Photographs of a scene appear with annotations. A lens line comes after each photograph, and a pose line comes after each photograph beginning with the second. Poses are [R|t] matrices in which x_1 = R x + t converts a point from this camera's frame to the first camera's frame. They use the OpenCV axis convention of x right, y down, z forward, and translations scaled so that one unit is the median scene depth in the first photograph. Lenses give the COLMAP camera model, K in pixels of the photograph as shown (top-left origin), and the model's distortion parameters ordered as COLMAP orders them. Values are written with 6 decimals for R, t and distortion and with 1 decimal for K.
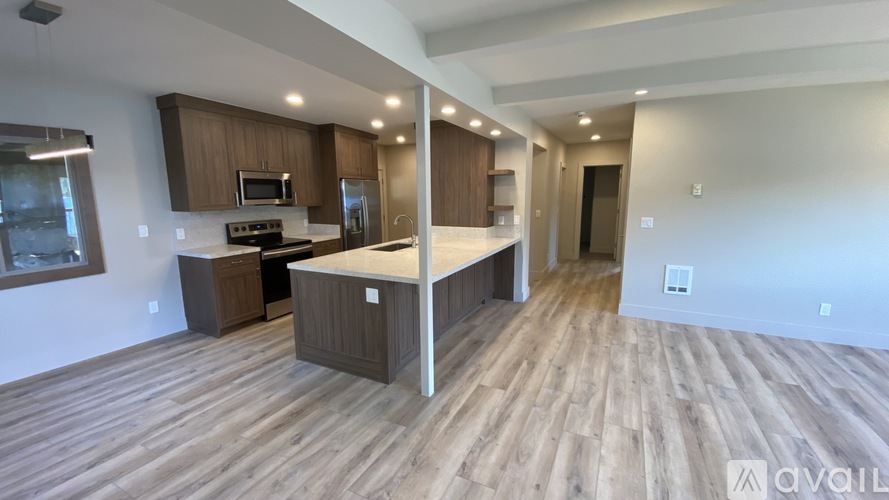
lens RADIAL K [[364.8, 0, 445.6], [0, 364.8, 245.9], [0, 0, 1]] dist [-0.004177, -0.002467]
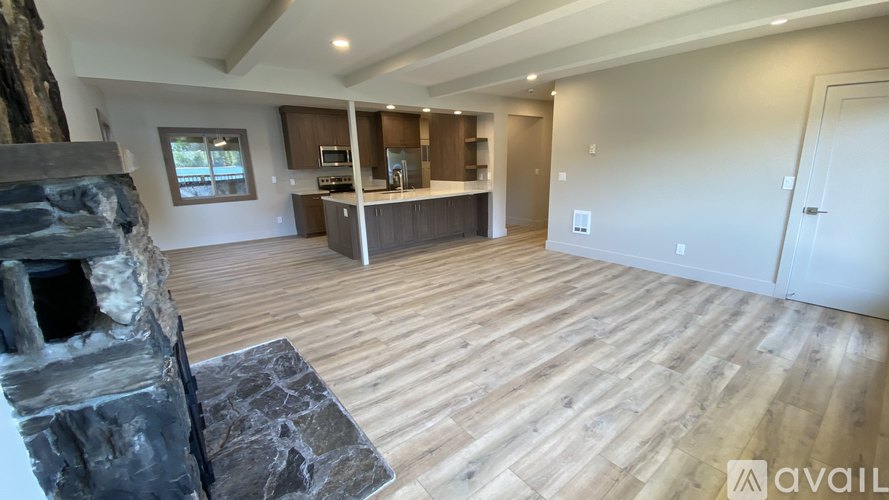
lens RADIAL K [[364.8, 0, 444.9], [0, 364.8, 252.9], [0, 0, 1]] dist [-0.004177, -0.002467]
pose [[0.904537, 0.088204, -0.417173, 0.769681], [-0.041274, 0.991888, 0.120225, 0.068275], [0.424393, -0.091529, 0.900840, -0.370280]]
